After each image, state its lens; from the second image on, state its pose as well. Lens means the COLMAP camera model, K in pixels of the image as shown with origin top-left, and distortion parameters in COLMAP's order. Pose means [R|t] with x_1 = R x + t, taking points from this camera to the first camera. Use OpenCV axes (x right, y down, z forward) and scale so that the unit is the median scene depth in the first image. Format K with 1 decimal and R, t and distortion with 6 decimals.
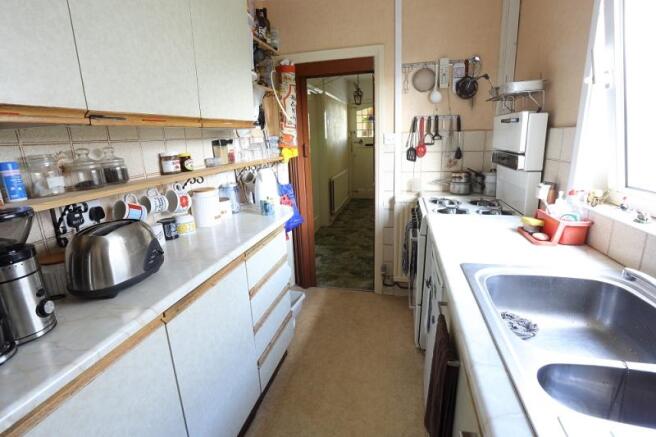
lens RADIAL K [[317.6, 0, 331.4], [0, 317.6, 215.1], [0, 0, 1]] dist [-0.001977, 0.000473]
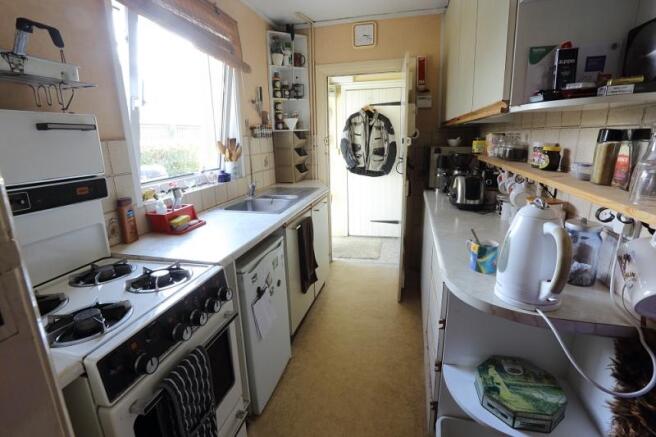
lens RADIAL K [[317.6, 0, 331.4], [0, 317.6, 215.1], [0, 0, 1]] dist [-0.001977, 0.000473]
pose [[-0.998465, 0.050677, 0.022349, 0.060552], [0.055259, 0.884177, 0.463872, -0.461599], [0.003747, 0.464395, -0.885620, 1.864635]]
